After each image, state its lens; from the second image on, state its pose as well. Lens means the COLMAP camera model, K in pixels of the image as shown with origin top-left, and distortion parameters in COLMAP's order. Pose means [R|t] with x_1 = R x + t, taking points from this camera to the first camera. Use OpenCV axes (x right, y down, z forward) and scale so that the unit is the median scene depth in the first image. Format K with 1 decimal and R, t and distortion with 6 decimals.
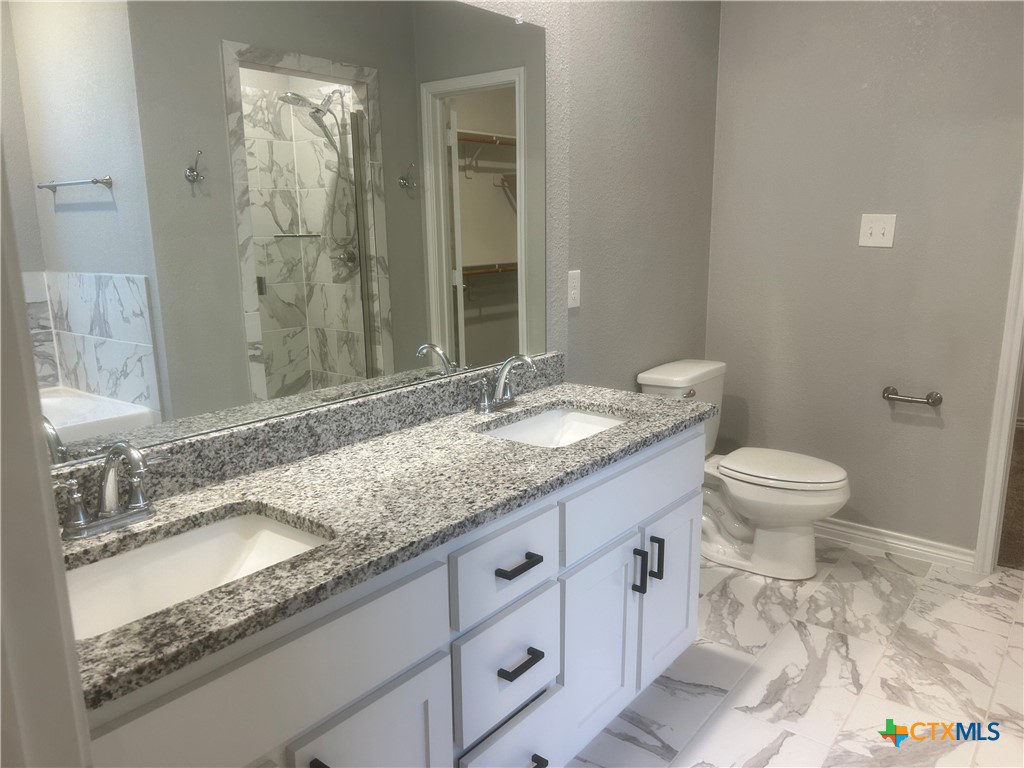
lens RADIAL K [[763.4, 0, 512.0], [0, 763.4, 384.0], [0, 0, 1]] dist [0.028635, -0.001279]
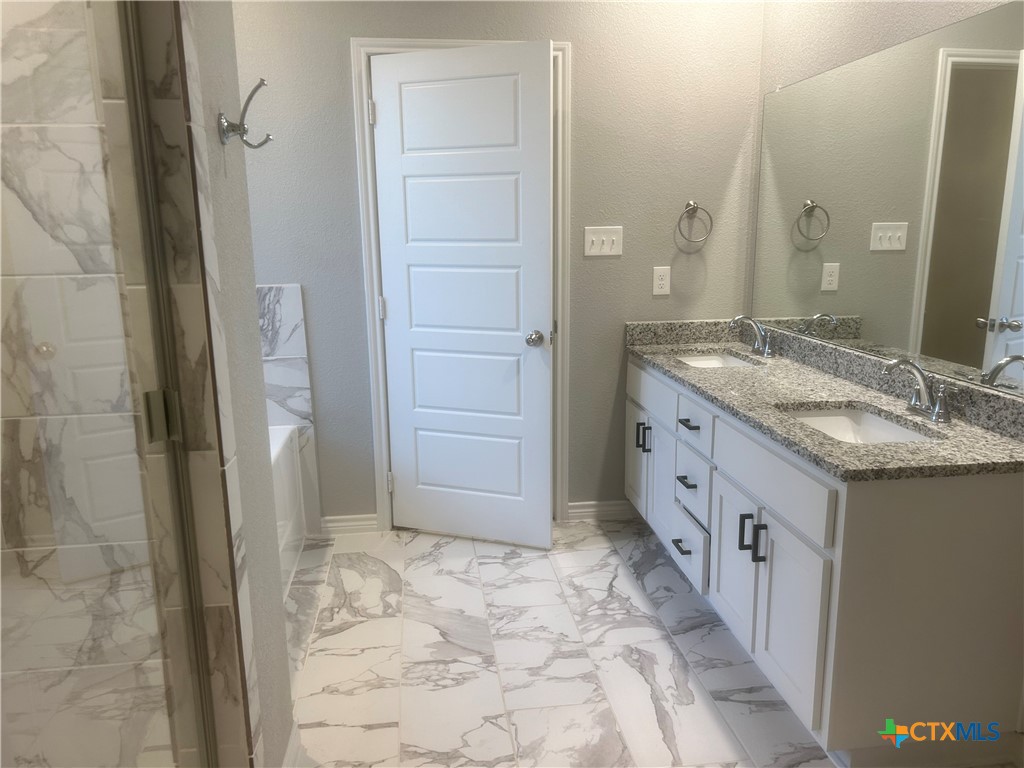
lens RADIAL K [[763.4, 0, 512.0], [0, 763.4, 384.0], [0, 0, 1]] dist [0.028635, -0.001279]
pose [[-0.697040, 0.166470, -0.697440, 1.210148], [-0.129761, 0.927330, 0.351028, -0.331882], [0.705193, 0.335181, -0.624785, 1.427791]]
